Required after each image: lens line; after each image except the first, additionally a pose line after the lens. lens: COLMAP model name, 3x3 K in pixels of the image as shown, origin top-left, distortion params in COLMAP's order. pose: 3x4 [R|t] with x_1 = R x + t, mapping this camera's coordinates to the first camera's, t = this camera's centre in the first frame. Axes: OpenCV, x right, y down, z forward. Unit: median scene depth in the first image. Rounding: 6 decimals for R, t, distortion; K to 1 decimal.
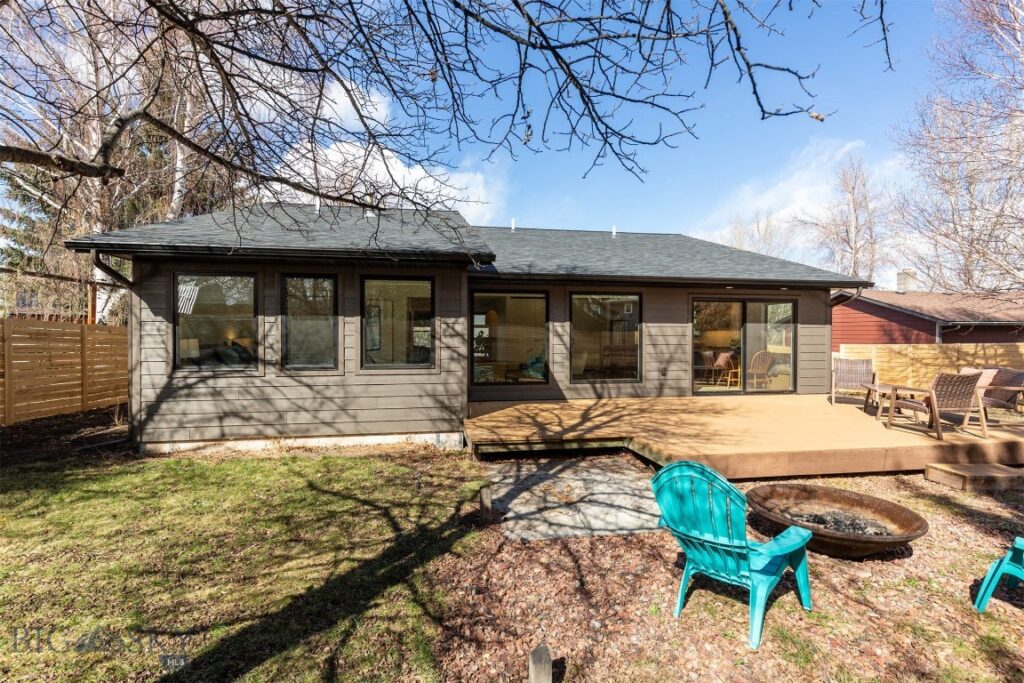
lens RADIAL K [[462.8, 0, 512.8], [0, 462.8, 350.3], [0, 0, 1]] dist [0.008151, -0.001089]
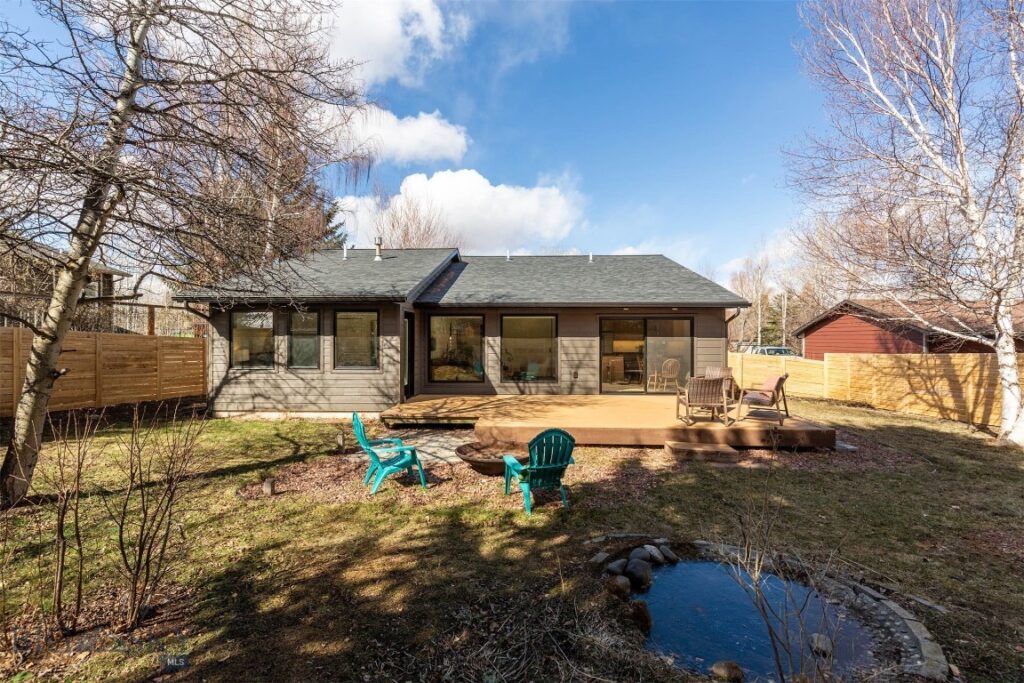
lens RADIAL K [[462.8, 0, 512.5], [0, 462.8, 341.7], [0, 0, 1]] dist [0.008151, -0.001089]
pose [[0.976926, 0.001805, -0.213570, 0.605742], [-0.007378, 0.999653, -0.025301, -0.017395], [0.213450, 0.026293, 0.976600, -0.410762]]
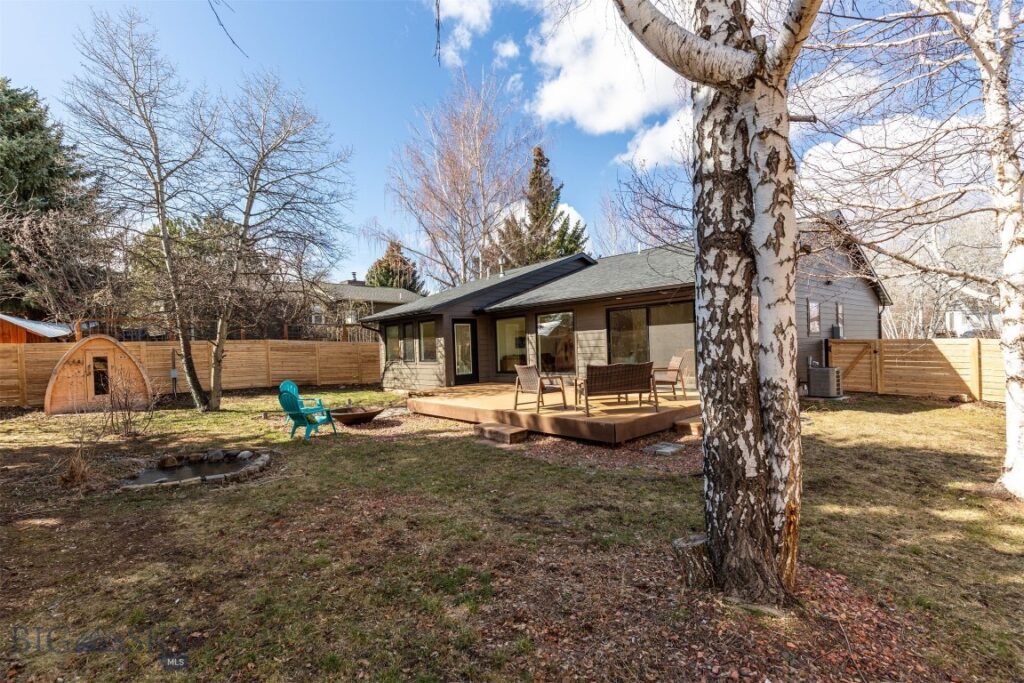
lens RADIAL K [[462.8, 0, 502.2], [0, 462.8, 359.7], [0, 0, 1]] dist [0.008151, -0.001089]
pose [[0.527473, 0.003380, -0.849565, 1.859103], [0.012139, 0.999860, 0.011515, 0.009215], [0.849485, -0.016387, 0.527358, 0.131801]]
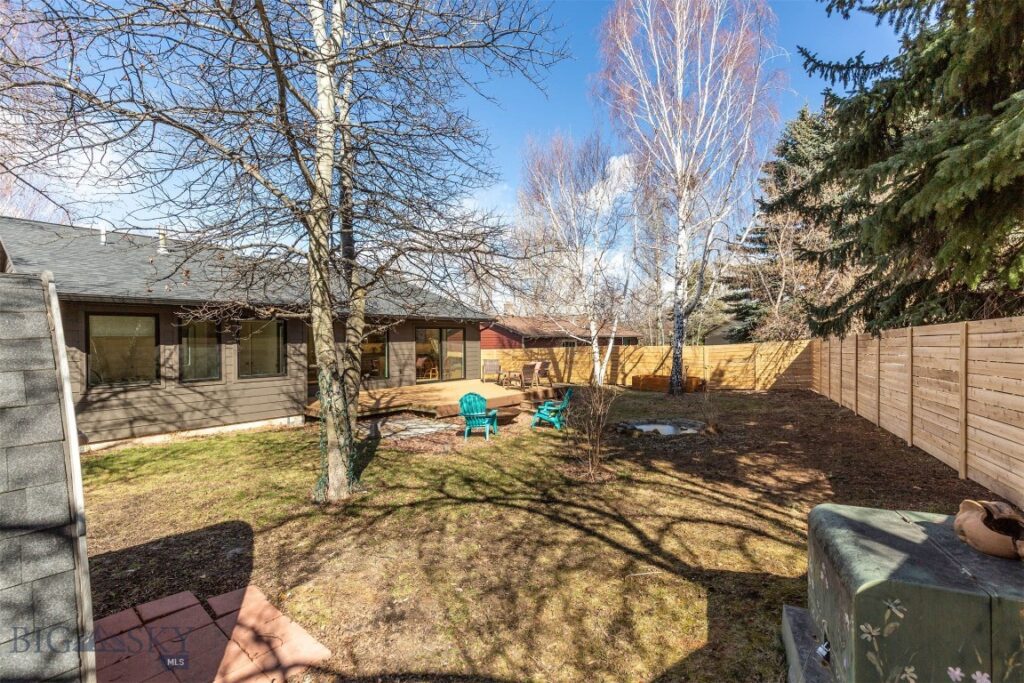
lens RADIAL K [[462.8, 0, 505.6], [0, 462.8, 348.4], [0, 0, 1]] dist [0.008151, -0.001089]
pose [[0.765047, -0.023049, 0.643562, -0.632847], [0.031023, 0.999518, -0.001082, -0.030448], [-0.643227, 0.020793, 0.765393, -0.706161]]
